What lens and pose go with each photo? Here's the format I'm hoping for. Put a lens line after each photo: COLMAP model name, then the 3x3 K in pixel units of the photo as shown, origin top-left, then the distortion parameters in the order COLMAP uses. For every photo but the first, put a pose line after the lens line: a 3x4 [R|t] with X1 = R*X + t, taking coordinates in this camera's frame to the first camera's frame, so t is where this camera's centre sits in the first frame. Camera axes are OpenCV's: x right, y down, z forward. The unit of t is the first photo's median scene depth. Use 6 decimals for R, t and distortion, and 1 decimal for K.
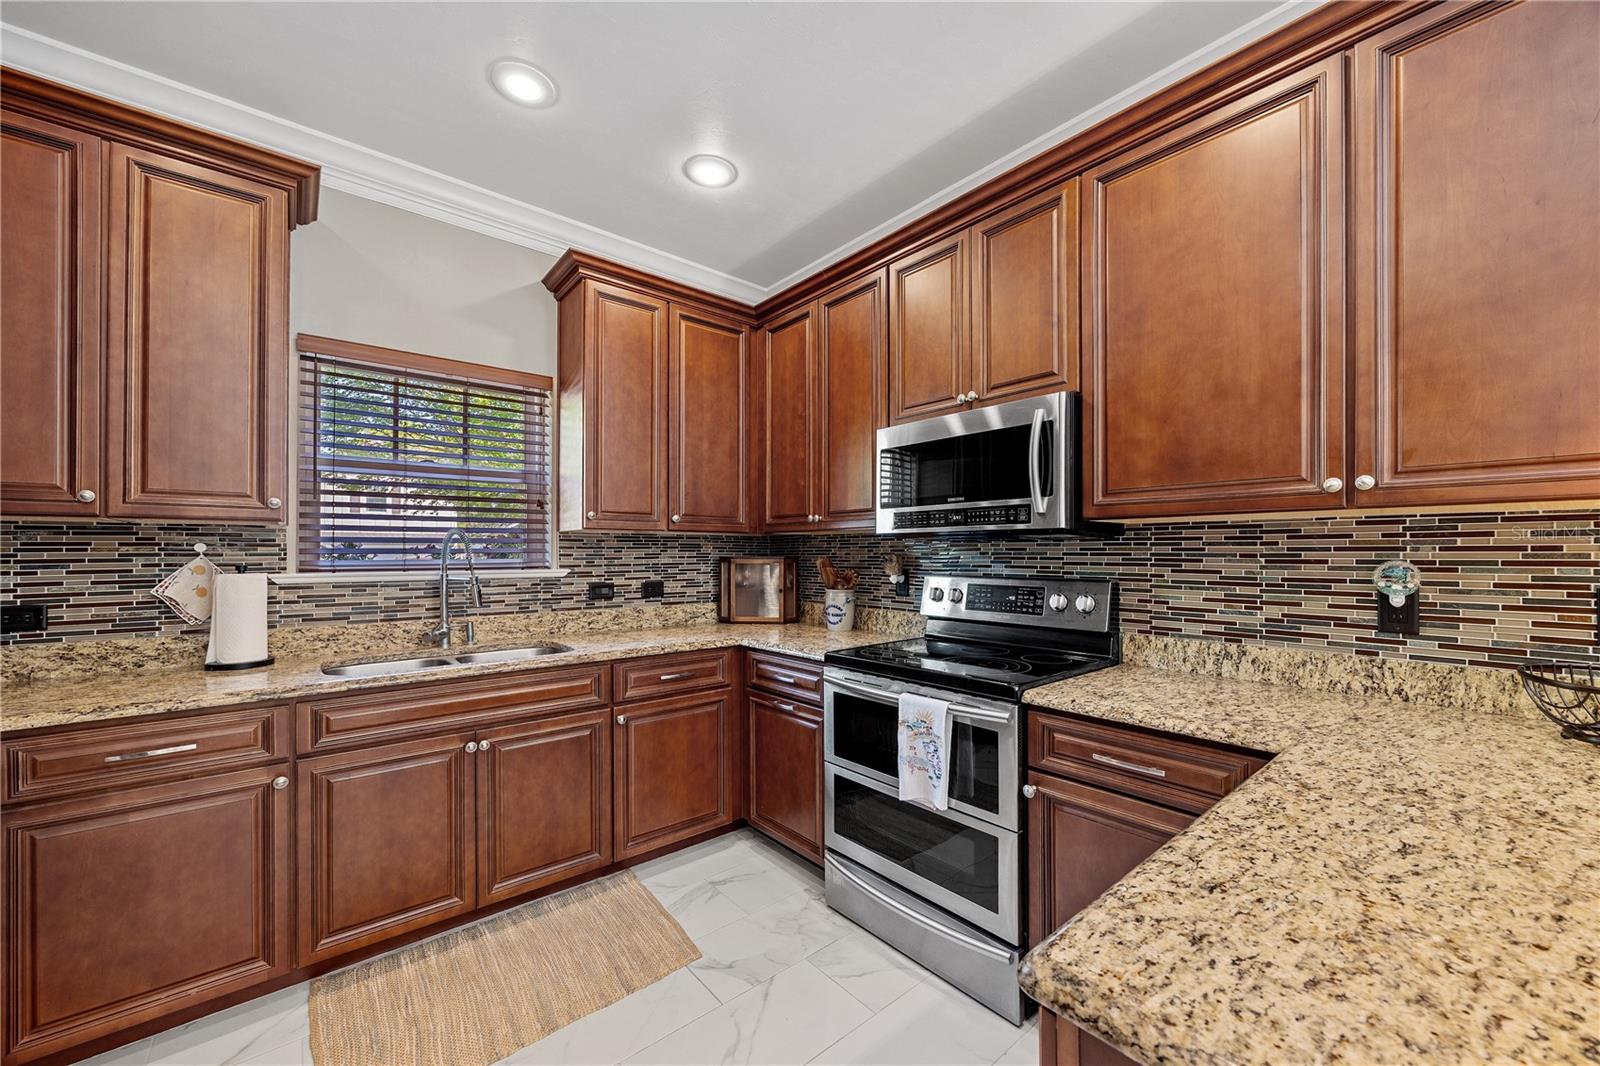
lens RADIAL K [[613.7, 0, 802.0], [0, 613.7, 546.4], [0, 0, 1]] dist [-0.002071, 0.000047]
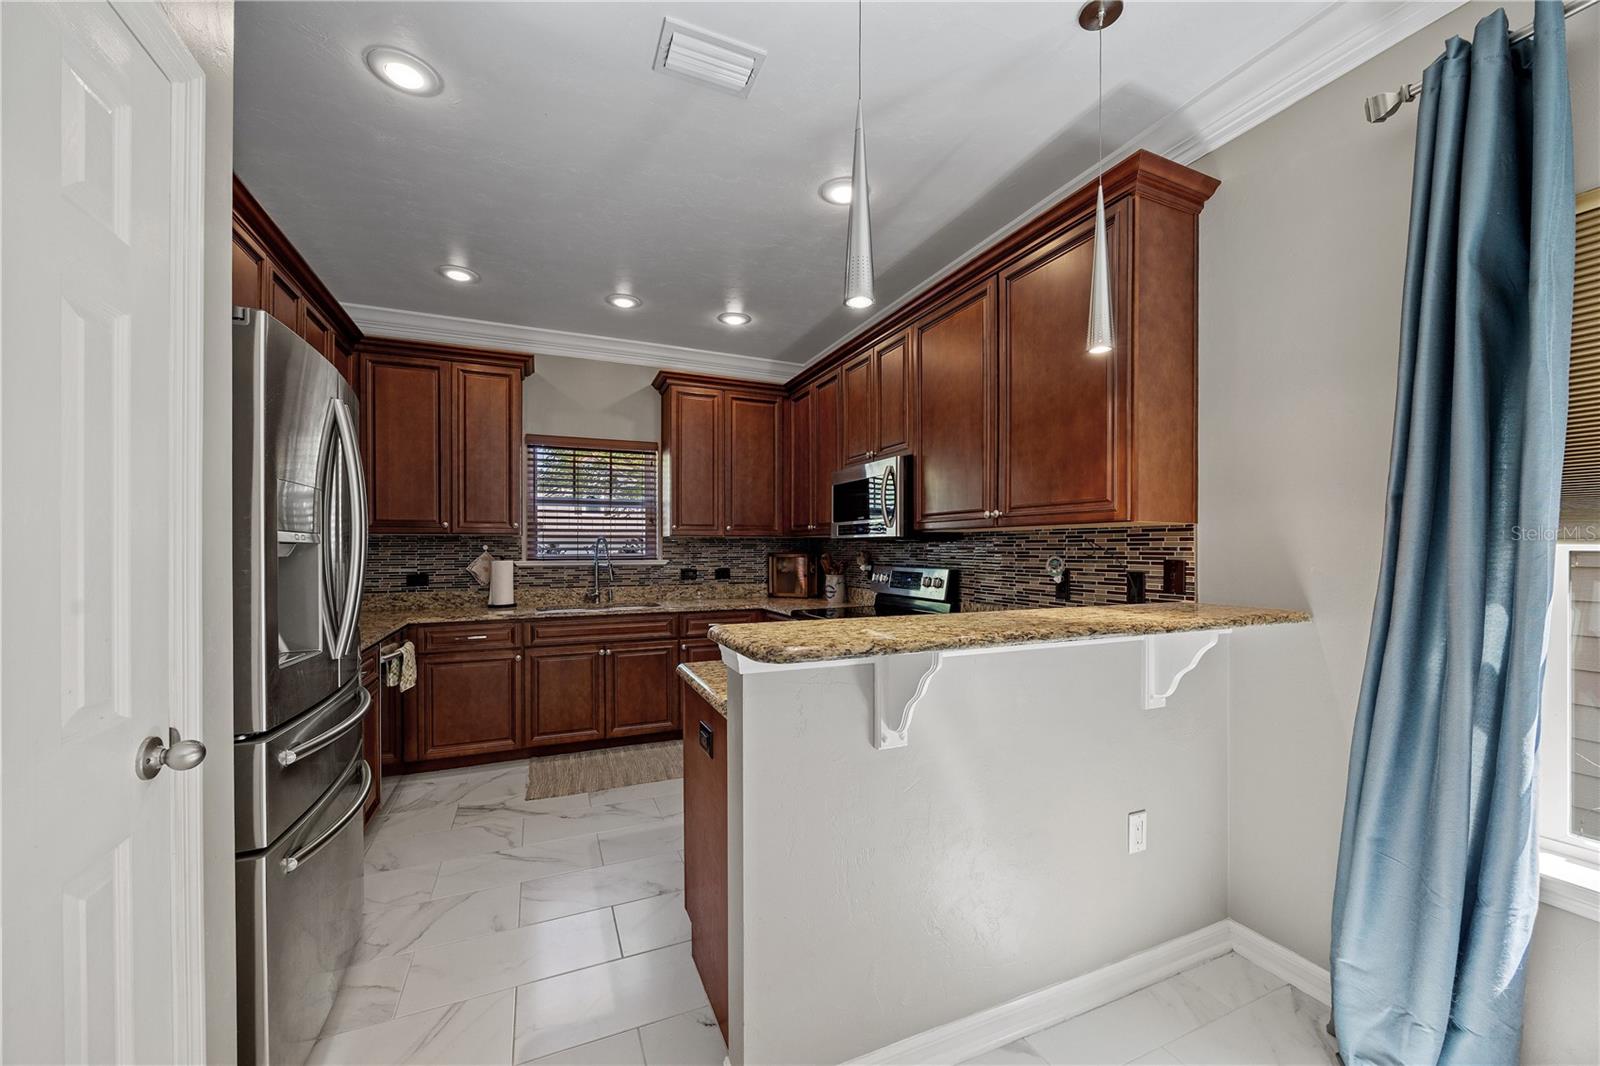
lens RADIAL K [[613.7, 0, 802.0], [0, 613.7, 546.4], [0, 0, 1]] dist [-0.002071, 0.000047]
pose [[0.958789, -0.000430, -0.284119, 0.549432], [0.002596, 0.999970, 0.007246, -0.012514], [0.284108, -0.007685, 0.958762, -0.595576]]
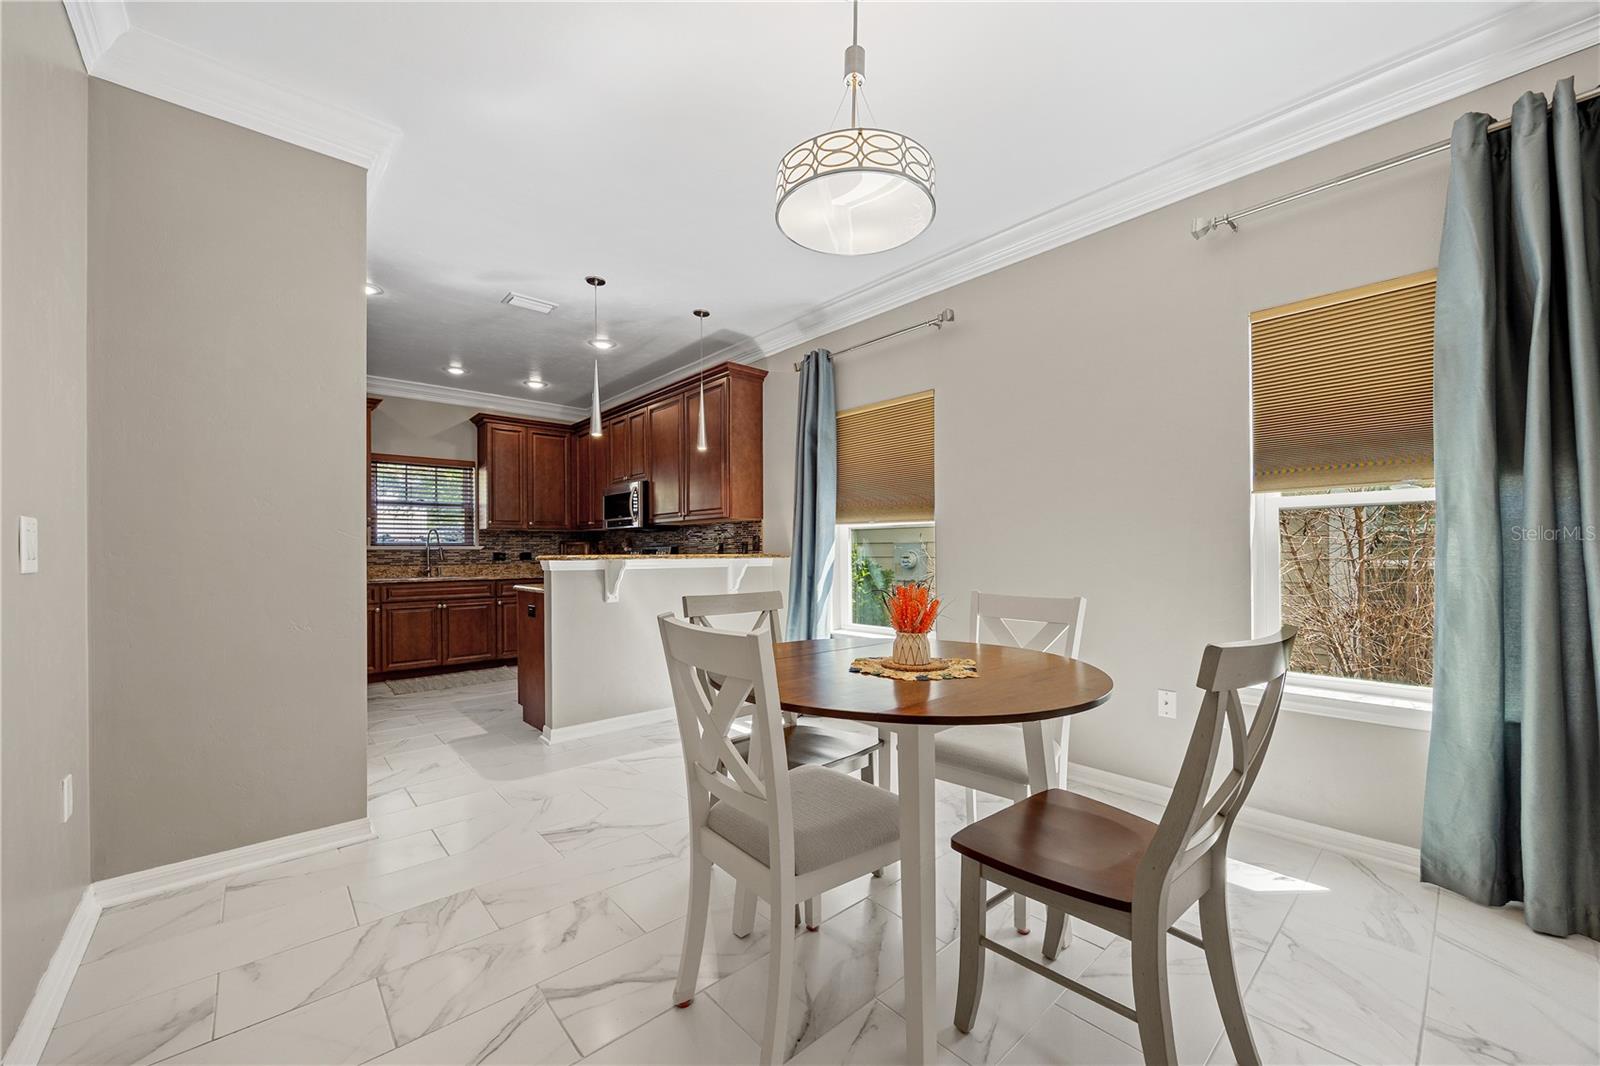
lens RADIAL K [[623.8, 0, 802.0], [0, 623.8, 552.1], [0, 0, 1]] dist [0.000092, 0.000050]
pose [[0.999624, -0.006314, 0.026693, 0.954664], [0.006057, 0.999935, 0.009668, 0.057411], [-0.026753, -0.009503, 0.999597, -1.734232]]
